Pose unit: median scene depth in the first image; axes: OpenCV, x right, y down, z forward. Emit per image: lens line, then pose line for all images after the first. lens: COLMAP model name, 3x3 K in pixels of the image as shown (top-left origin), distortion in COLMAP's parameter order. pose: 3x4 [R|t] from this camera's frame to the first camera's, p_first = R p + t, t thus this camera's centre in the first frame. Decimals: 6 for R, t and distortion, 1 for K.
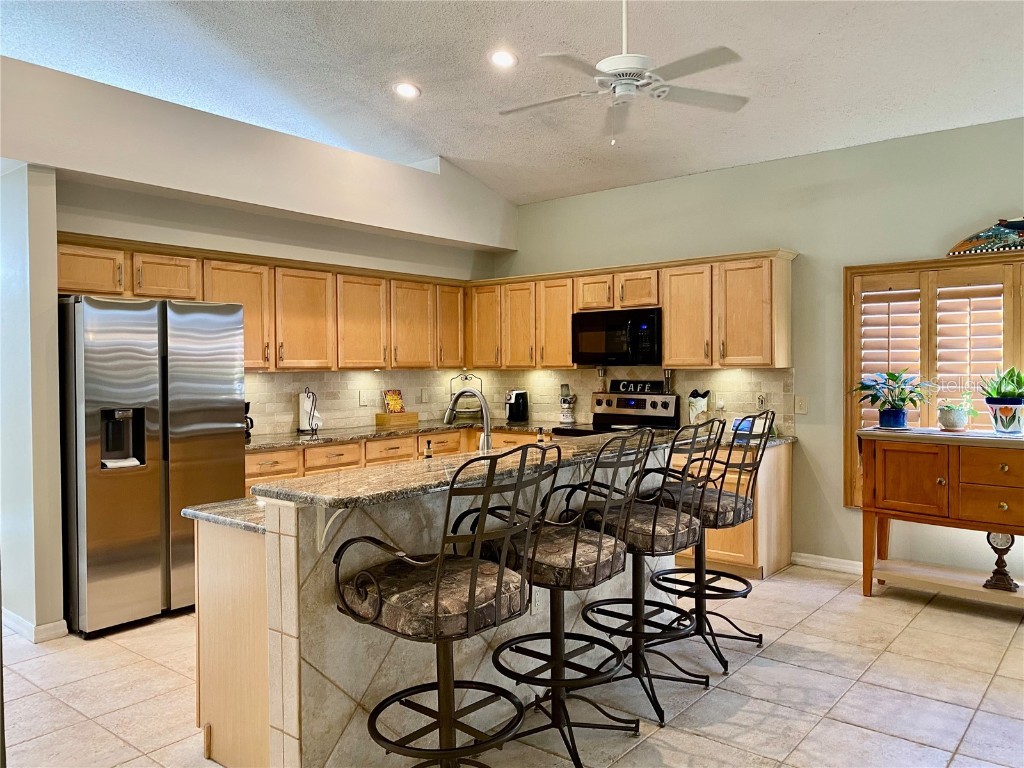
lens RADIAL K [[782.7, 0, 519.1], [0, 782.7, 376.5], [0, 0, 1]] dist [0.087877, -0.160789]
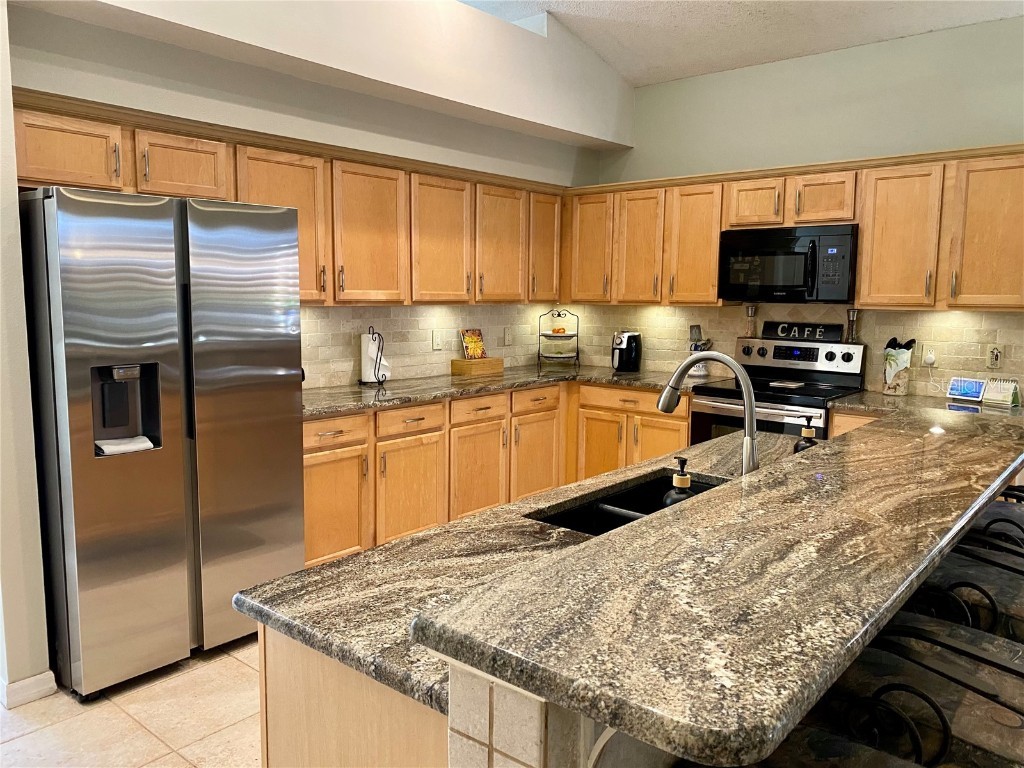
lens RADIAL K [[781.6, 0, 512.0], [0, 781.6, 384.0], [0, 0, 1]] dist [0.067752, -0.111175]
pose [[0.999484, 0.018103, -0.026531, -0.113873], [-0.015267, 0.994518, 0.103448, -0.011166], [0.028258, -0.102990, 0.994281, 0.250930]]
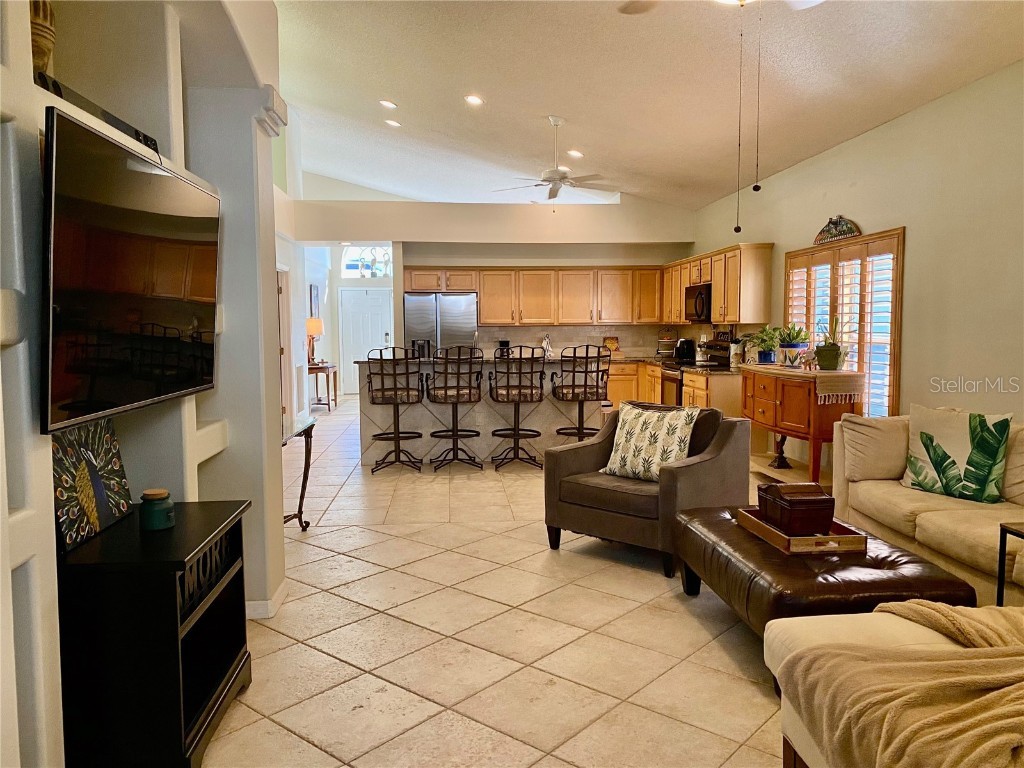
lens RADIAL K [[781.6, 0, 512.0], [0, 781.6, 384.0], [0, 0, 1]] dist [0.067752, -0.111175]
pose [[0.694965, 0.058977, -0.716621, 0.981195], [-0.011747, 0.997429, 0.070695, 0.002452], [0.718948, -0.040712, 0.693871, -0.313192]]
